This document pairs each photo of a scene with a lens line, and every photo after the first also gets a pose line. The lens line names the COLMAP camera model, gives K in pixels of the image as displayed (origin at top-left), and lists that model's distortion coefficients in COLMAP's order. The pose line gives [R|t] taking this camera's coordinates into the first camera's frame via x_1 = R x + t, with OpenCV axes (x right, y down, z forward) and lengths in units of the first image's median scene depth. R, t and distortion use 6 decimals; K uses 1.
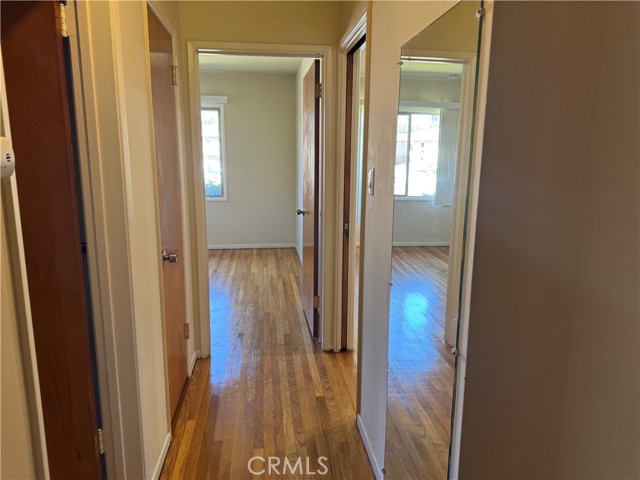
lens RADIAL K [[452.3, 0, 320.4], [0, 452.3, 240.6], [0, 0, 1]] dist [0.051646, -0.062583]
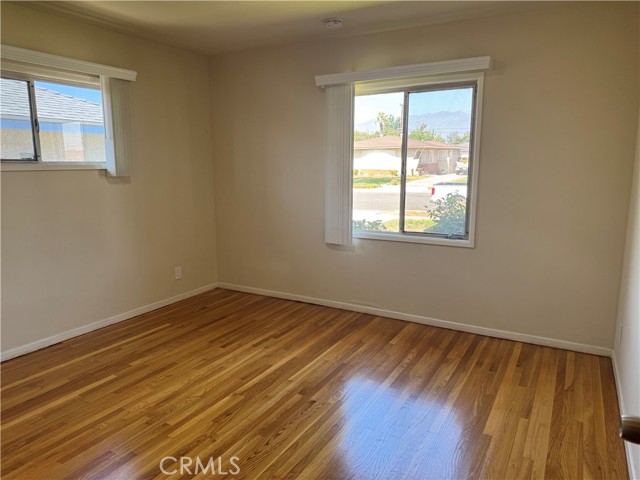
lens RADIAL K [[452.3, 0, 319.5], [0, 452.3, 239.3], [0, 0, 1]] dist [0.051646, -0.062583]
pose [[0.800523, 0.084840, -0.593266, -0.027726], [-0.095552, 0.995334, 0.013405, -0.088909], [0.591635, 0.045957, 0.804895, 0.448720]]
